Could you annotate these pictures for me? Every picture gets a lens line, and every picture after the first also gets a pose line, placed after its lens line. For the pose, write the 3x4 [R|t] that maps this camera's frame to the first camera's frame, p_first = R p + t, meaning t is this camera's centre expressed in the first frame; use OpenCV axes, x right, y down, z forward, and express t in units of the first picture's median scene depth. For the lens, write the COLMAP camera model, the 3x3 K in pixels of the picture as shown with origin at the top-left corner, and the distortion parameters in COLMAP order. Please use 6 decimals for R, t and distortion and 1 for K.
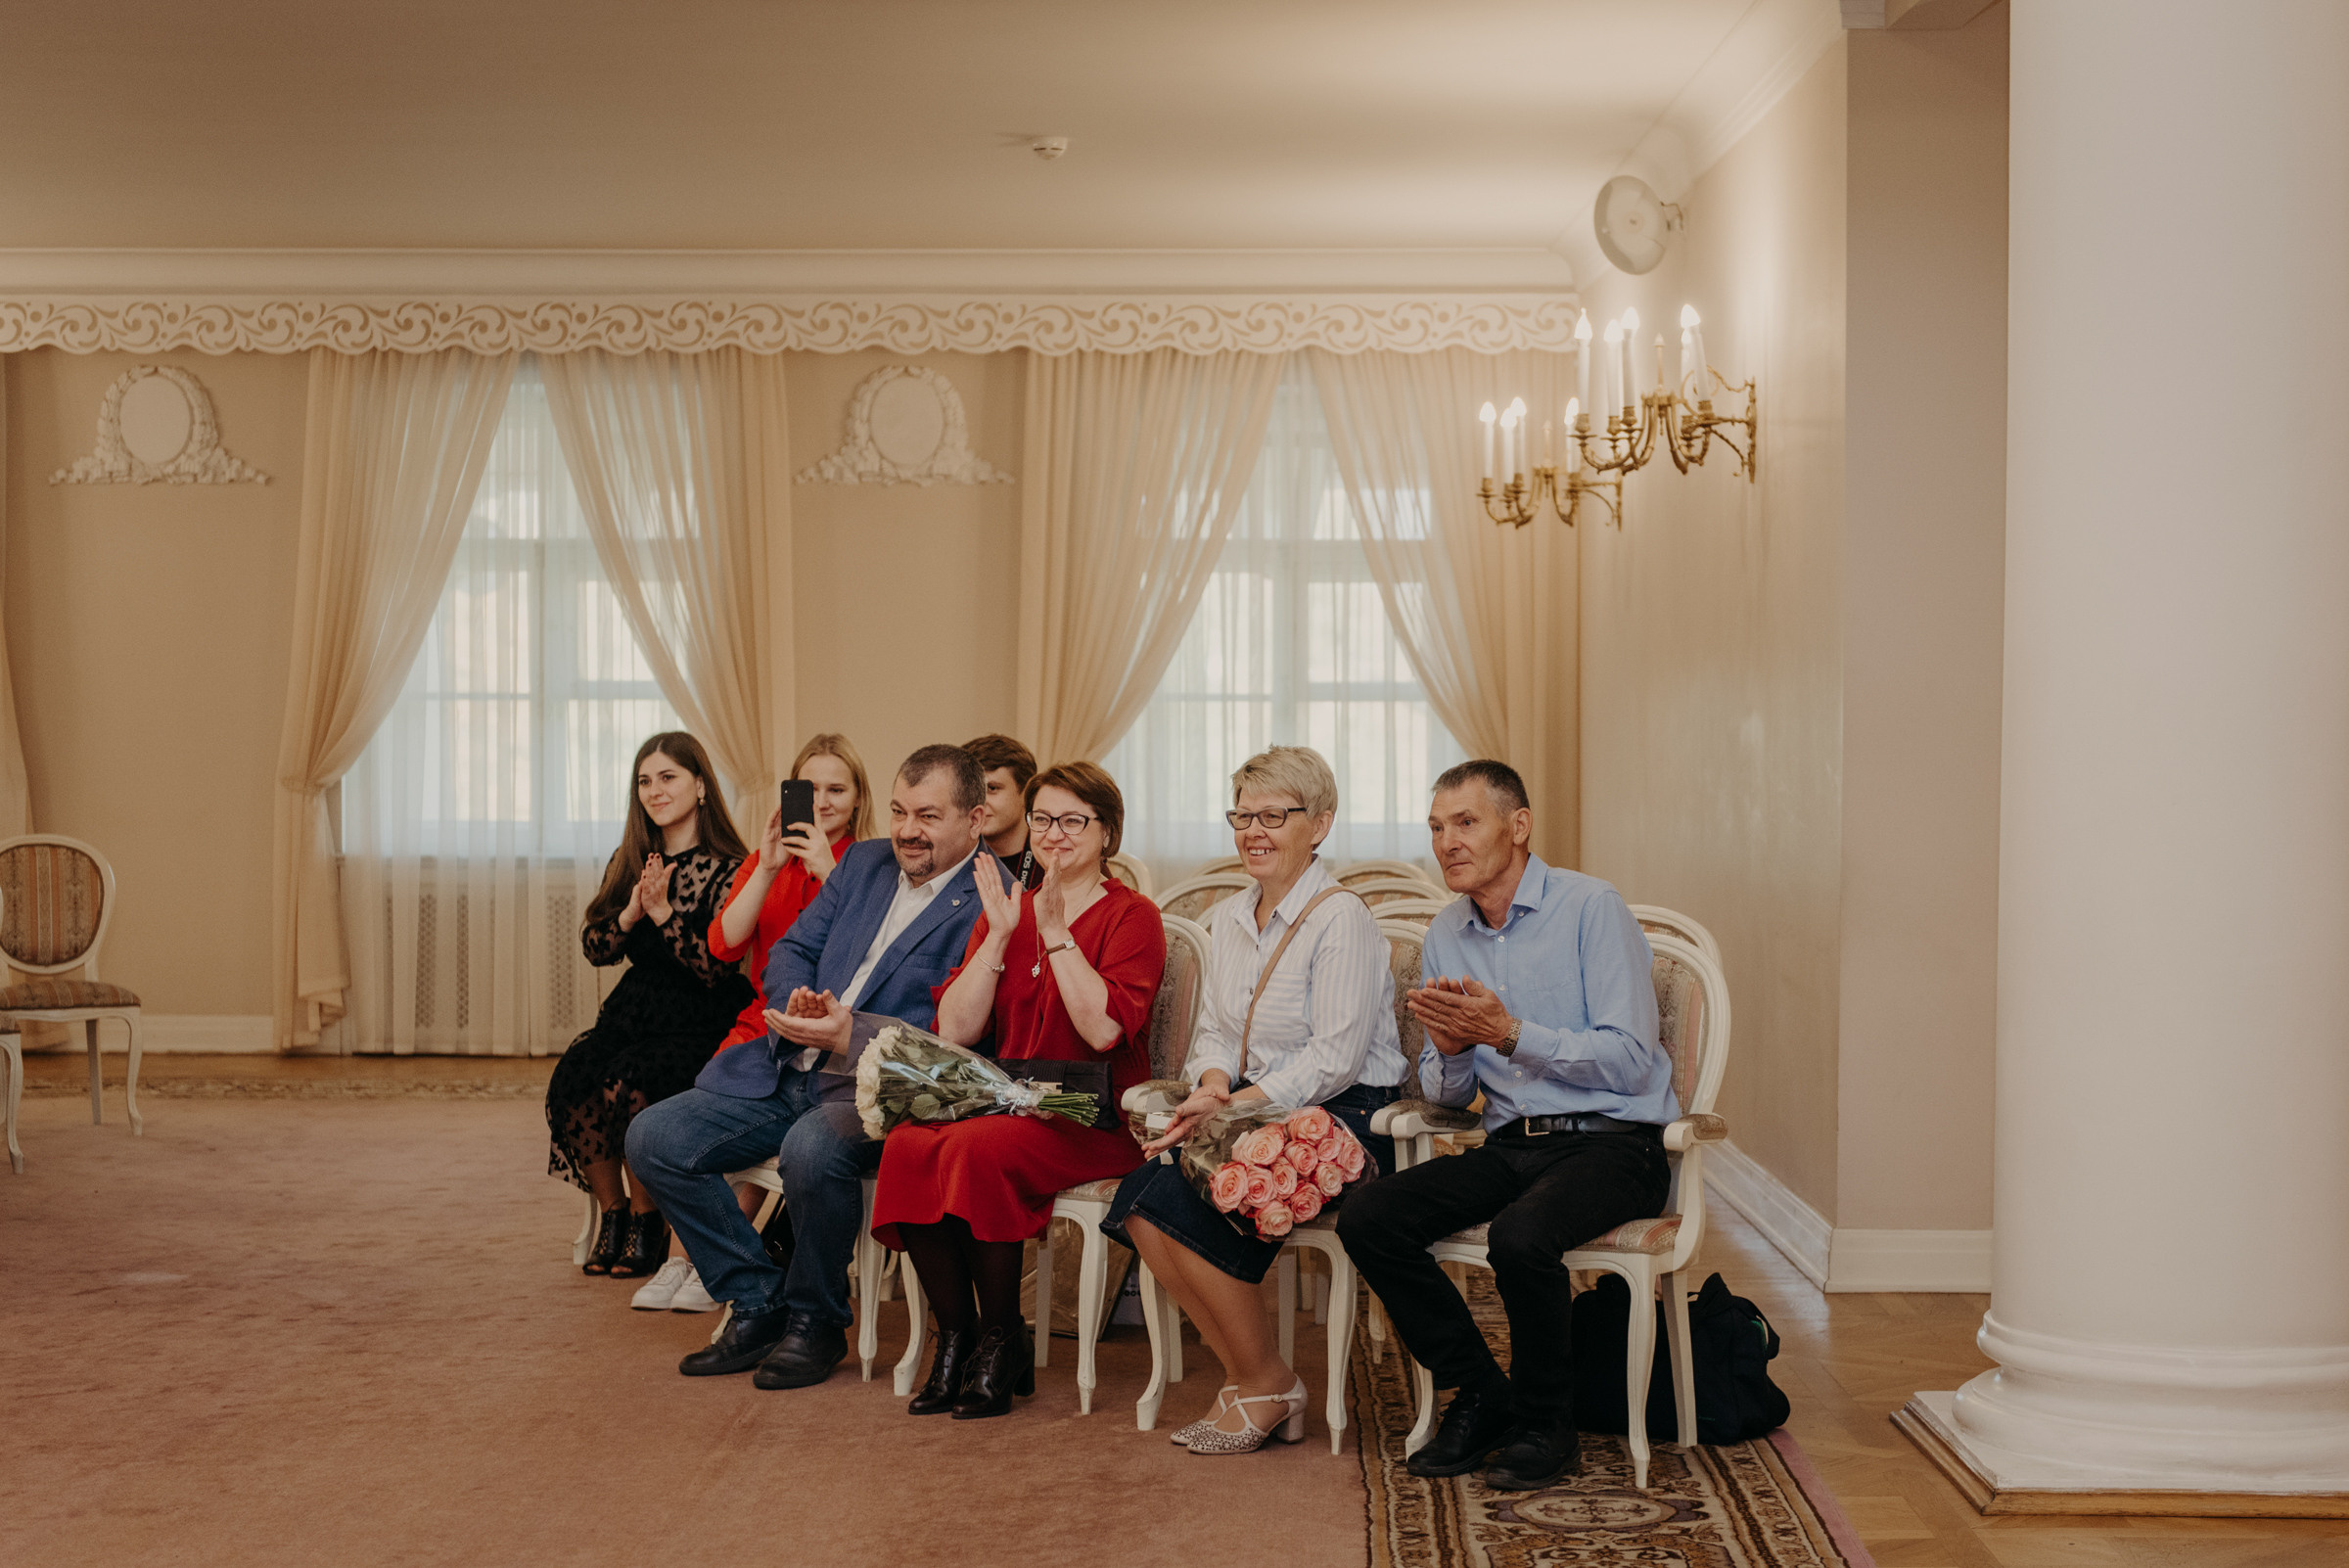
lens RADIAL K [[3983.7, 0, 1232.1], [0, 3983.7, 897.4], [0, 0, 1]] dist [-0.030601, -0.017831]
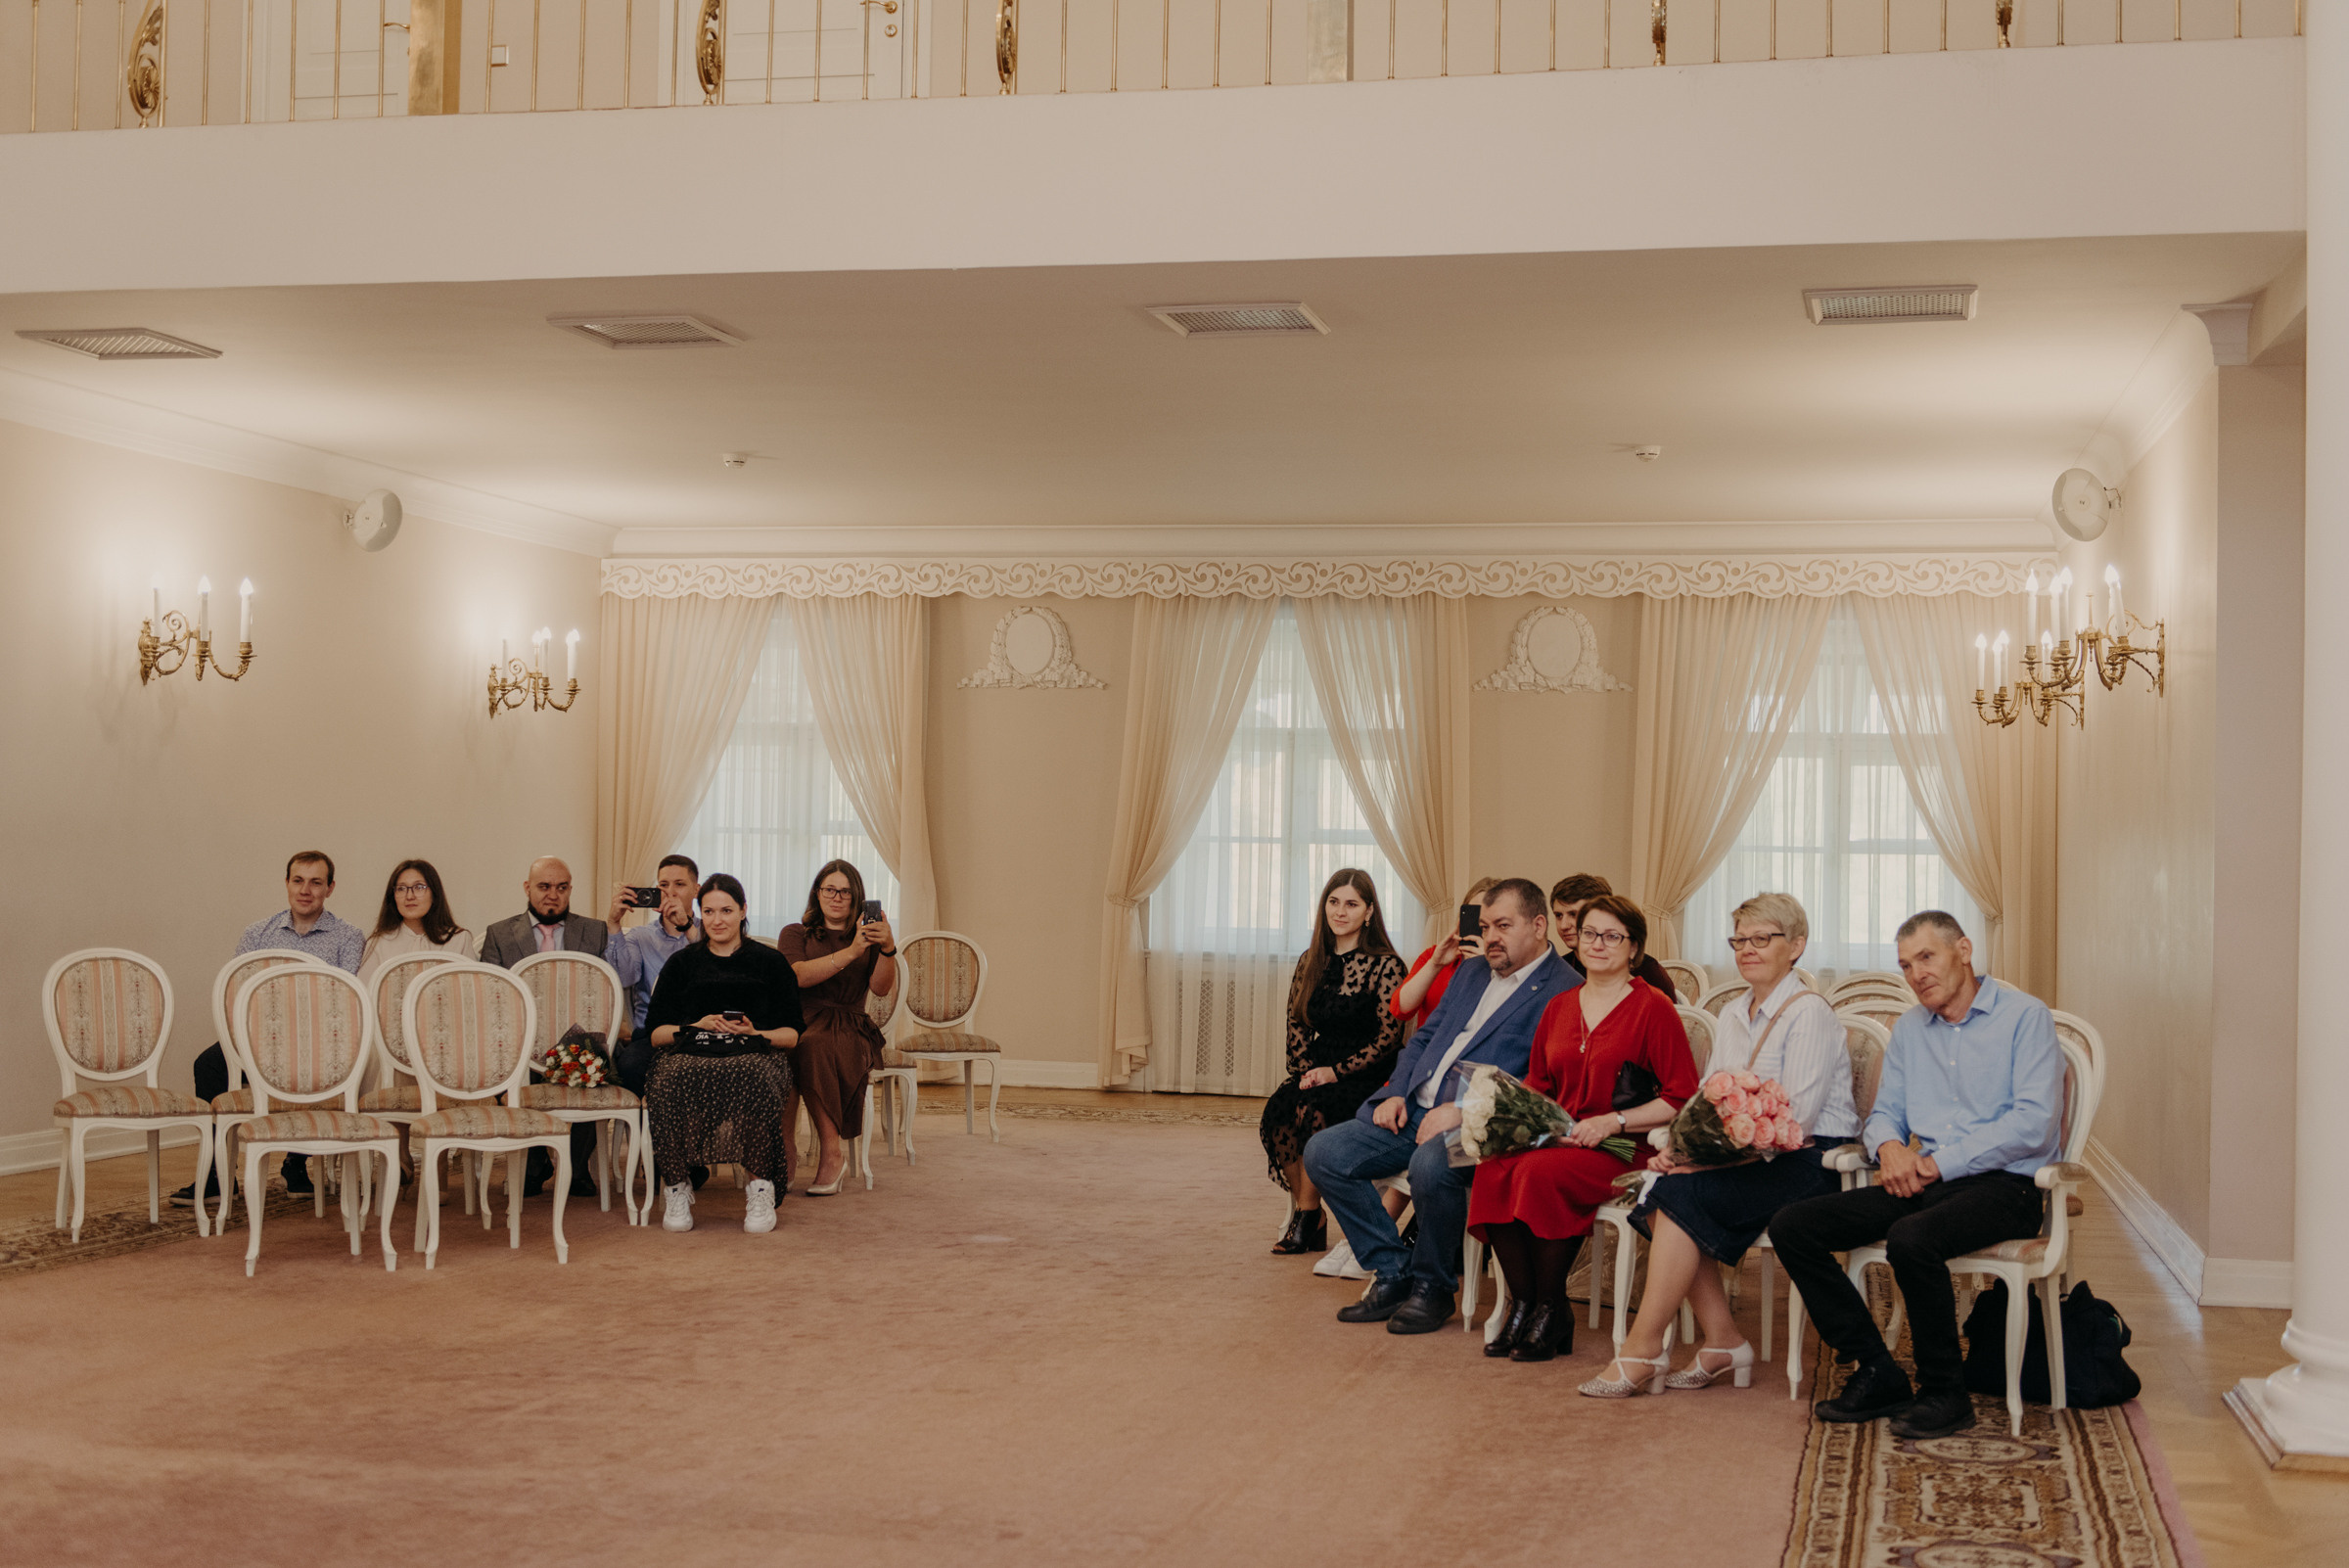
lens RADIAL K [[2971.8, 0, 1174.5], [0, 2971.8, 784.0], [0, 0, 1]] dist [-0.022607, 0.057030]
pose [[0.974905, 0.011171, -0.222340, 0.019908], [-0.026564, 0.997442, -0.066360, 0.000244], [0.221030, 0.070601, 0.972708, -0.030718]]
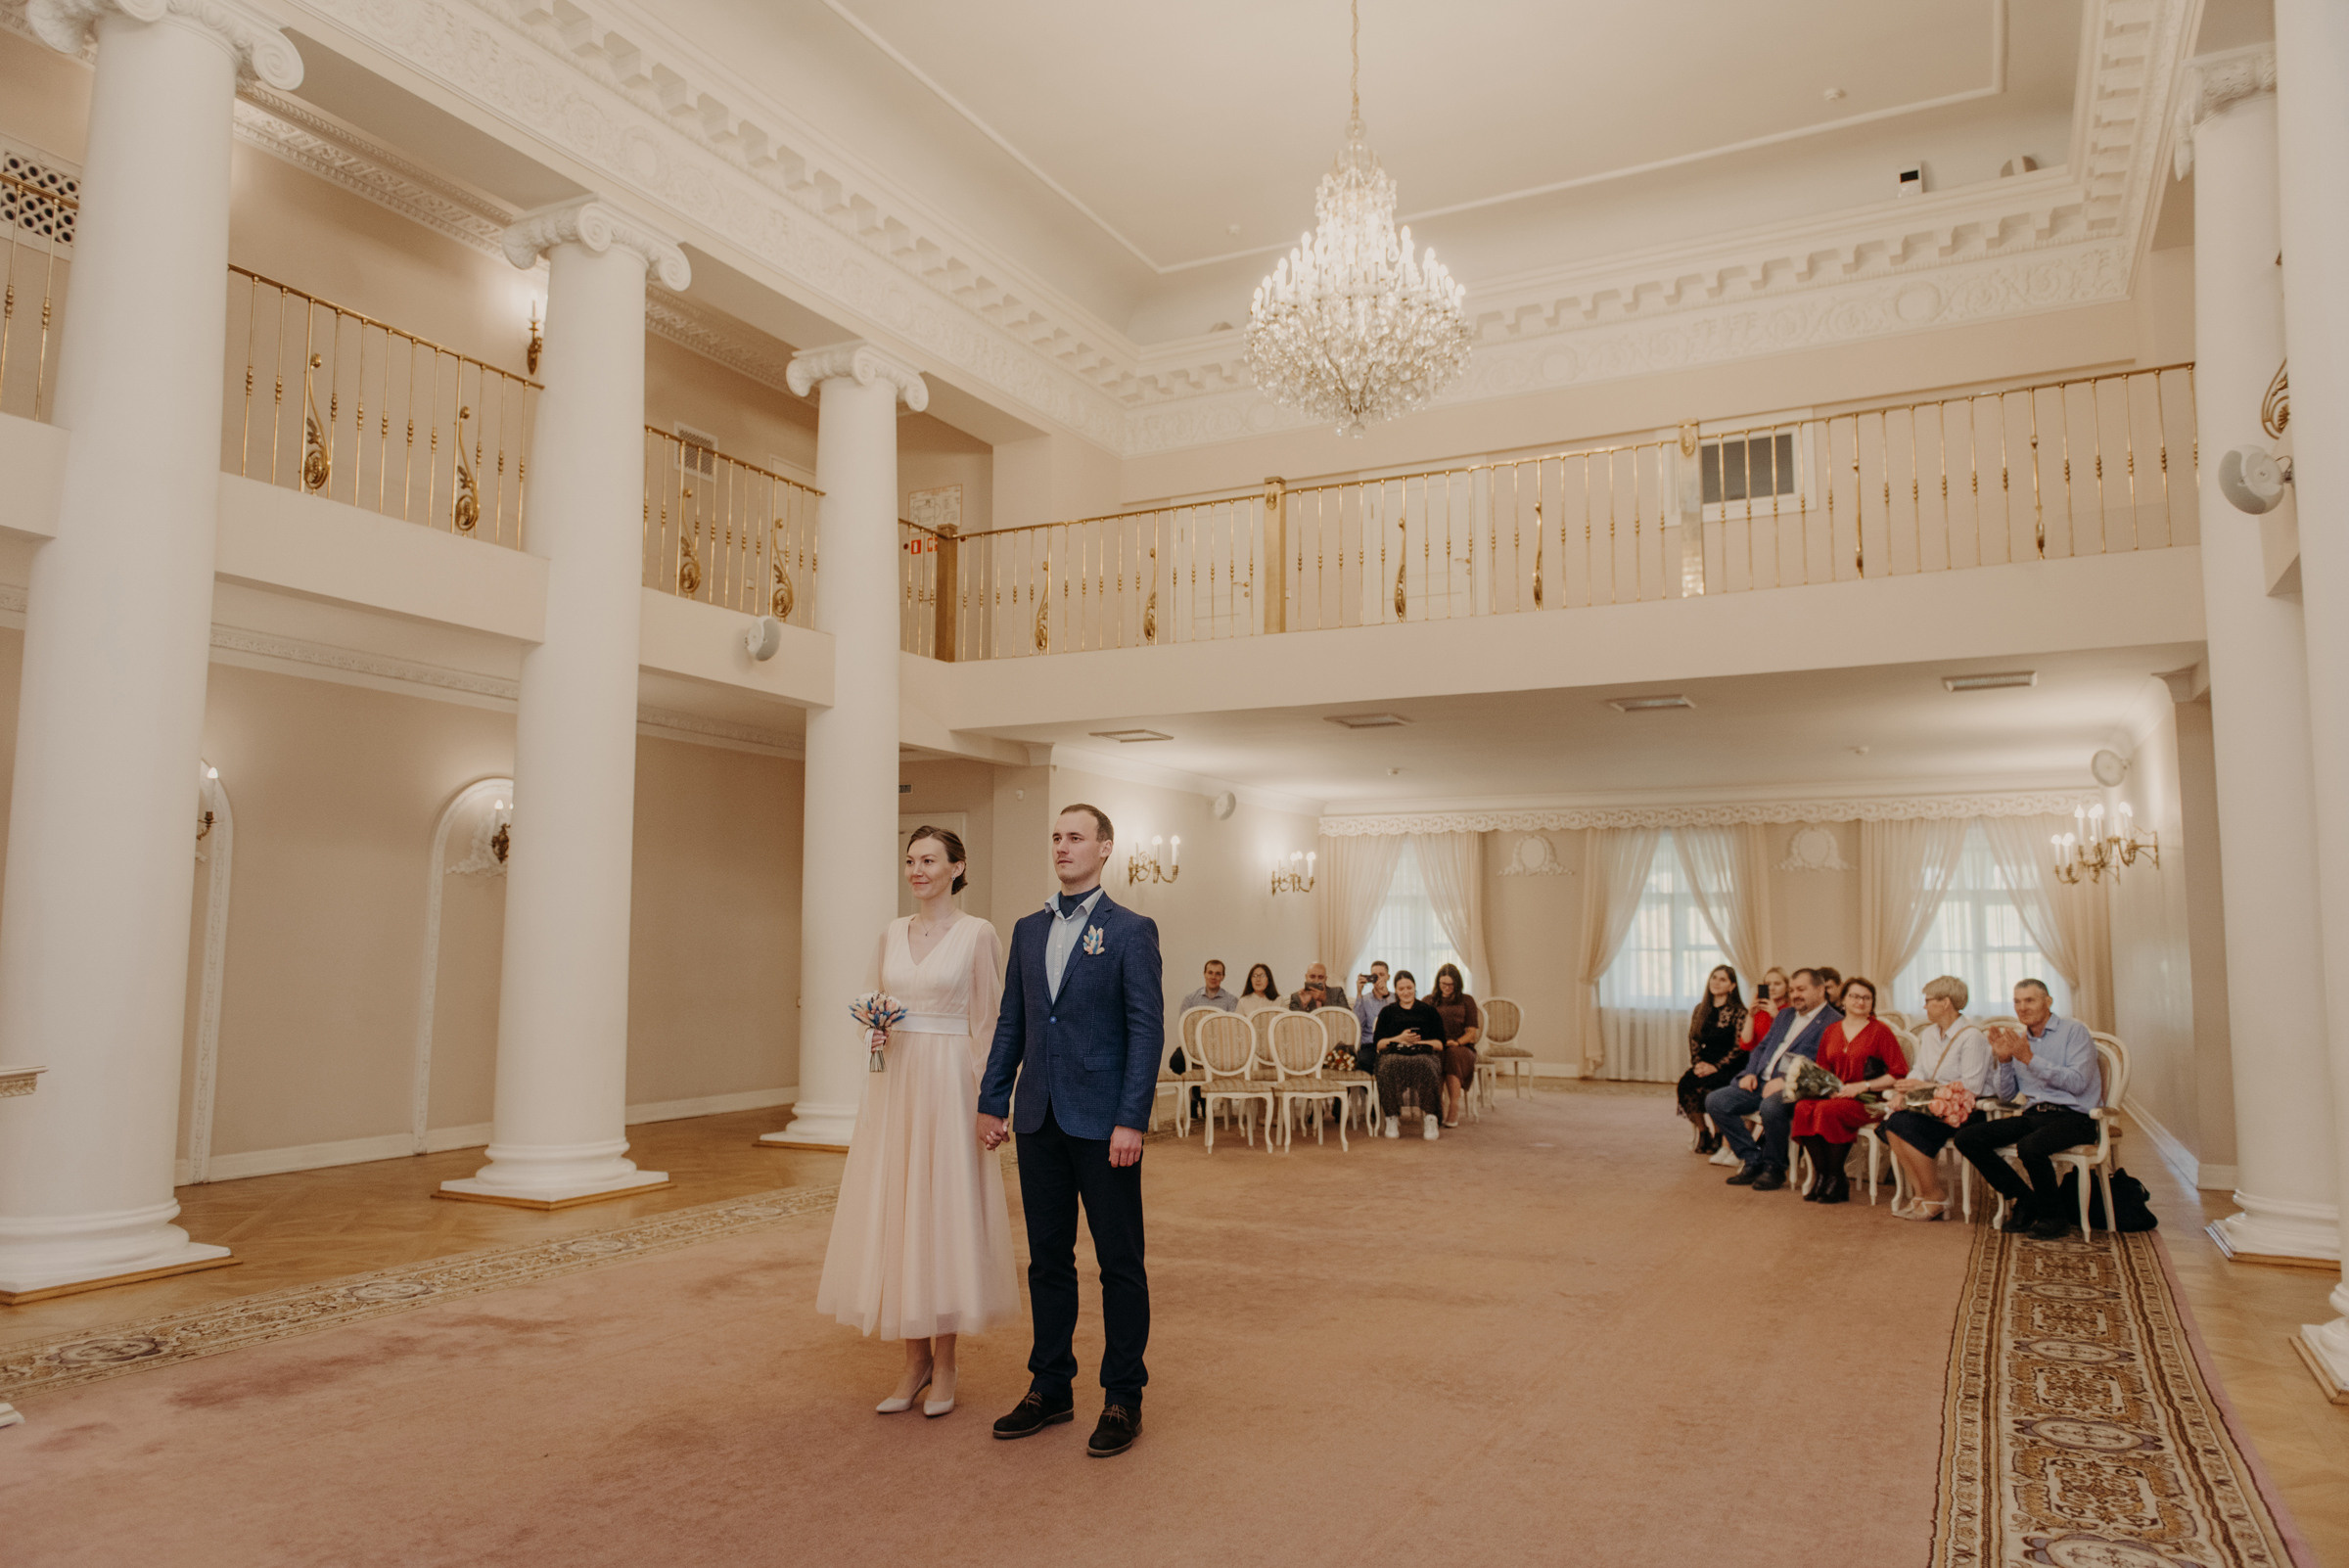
lens RADIAL K [[1576.1, 0, 1174.9], [0, 1576.1, 791.4], [0, 0, 1]] dist [0.001220, -0.002078]
pose [[0.888156, -0.042793, -0.457544, 0.023808], [-0.025155, 0.989635, -0.141387, 0.003822], [0.458852, 0.137083, 0.877874, -0.132314]]
